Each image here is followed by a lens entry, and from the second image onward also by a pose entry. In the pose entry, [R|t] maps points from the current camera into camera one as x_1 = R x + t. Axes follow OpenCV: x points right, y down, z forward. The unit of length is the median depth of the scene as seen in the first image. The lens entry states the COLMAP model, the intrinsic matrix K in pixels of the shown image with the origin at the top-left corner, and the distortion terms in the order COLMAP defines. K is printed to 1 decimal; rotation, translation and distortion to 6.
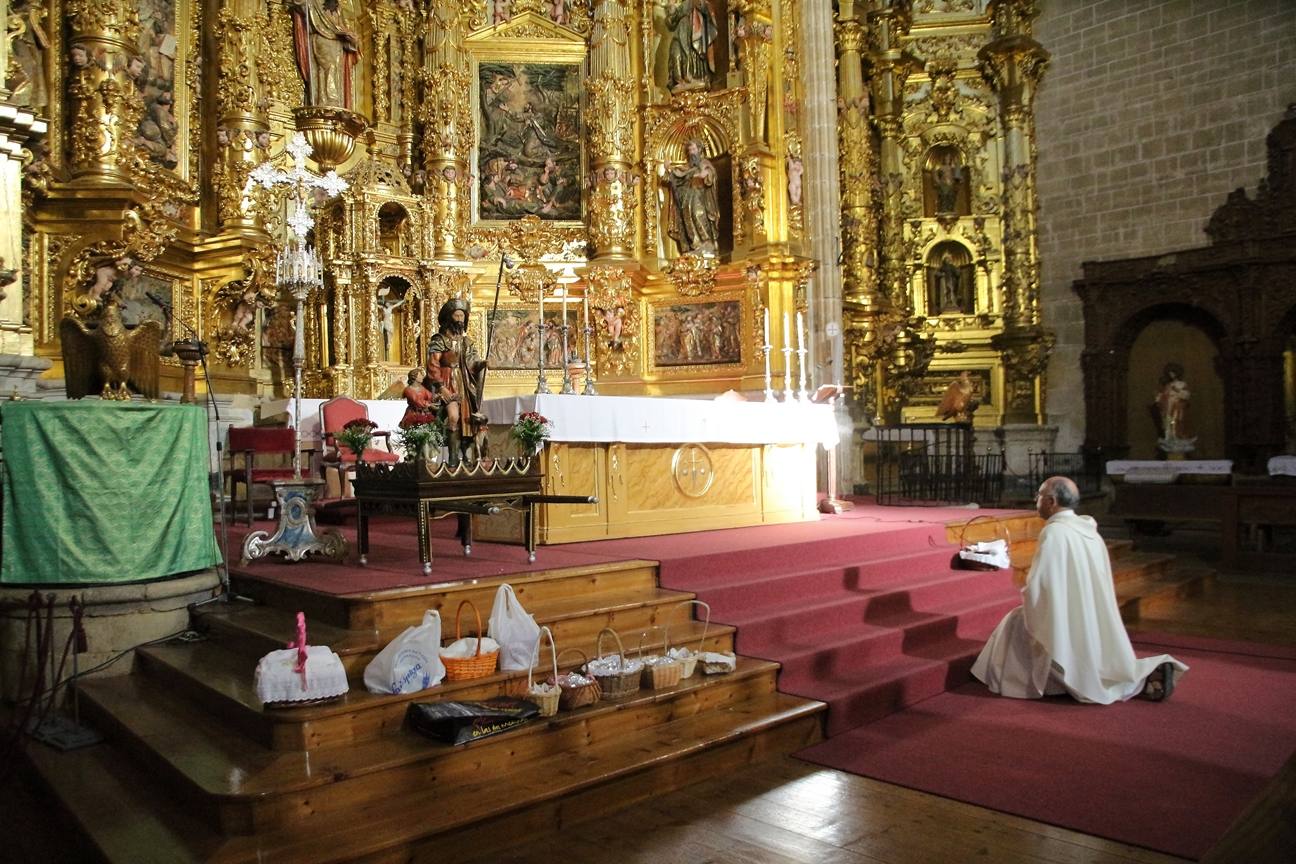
lens RADIAL K [[914.3, 0, 616.7], [0, 914.3, 469.5], [0, 0, 1]] dist [-0.119256, 0.046173]
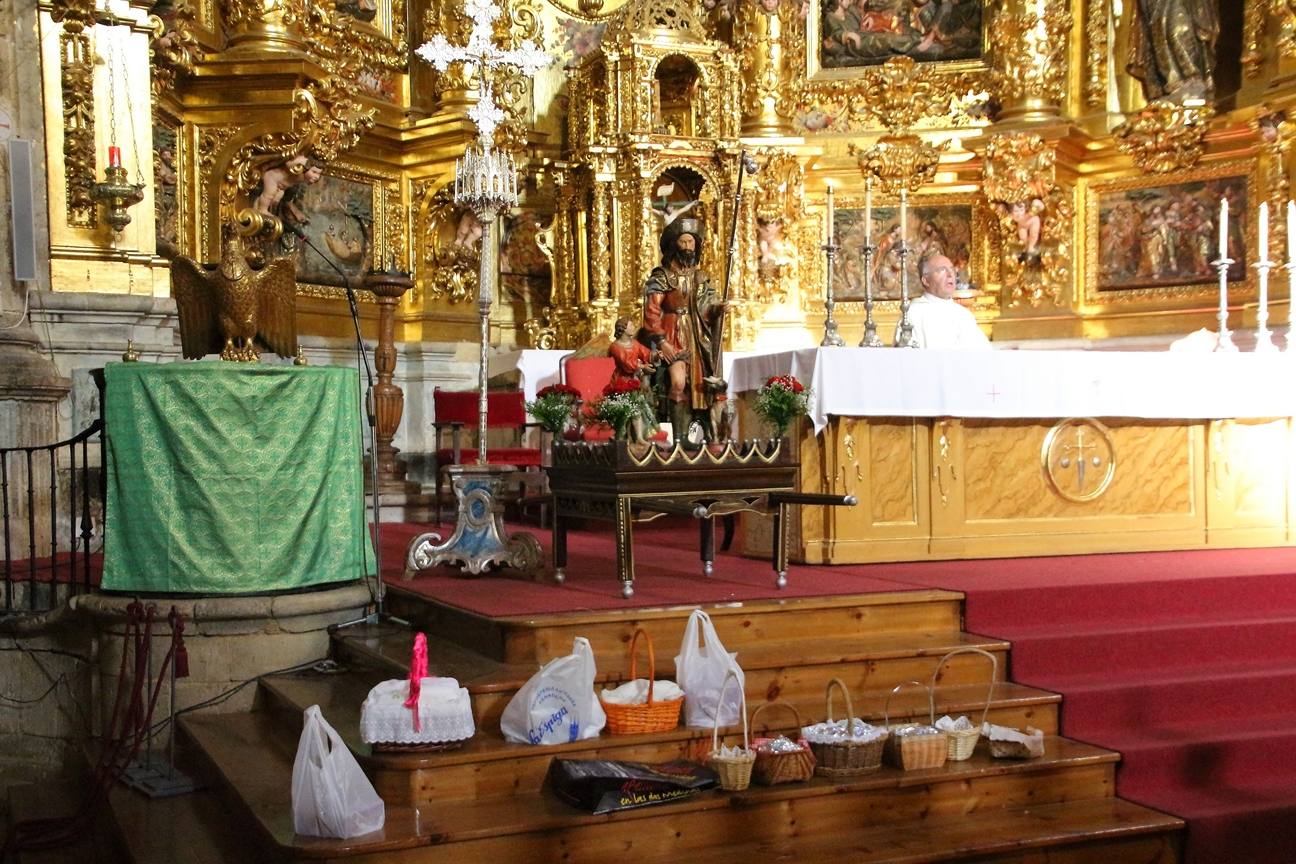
lens RADIAL K [[1445.2, 0, 645.6], [0, 1445.2, 467.6], [0, 0, 1]] dist [0.062901, 0.000000]
pose [[0.952708, 0.015615, -0.303485, 0.102102], [-0.012403, 0.999845, 0.012509, -0.002774], [0.303633, -0.008153, 0.952754, -0.072871]]
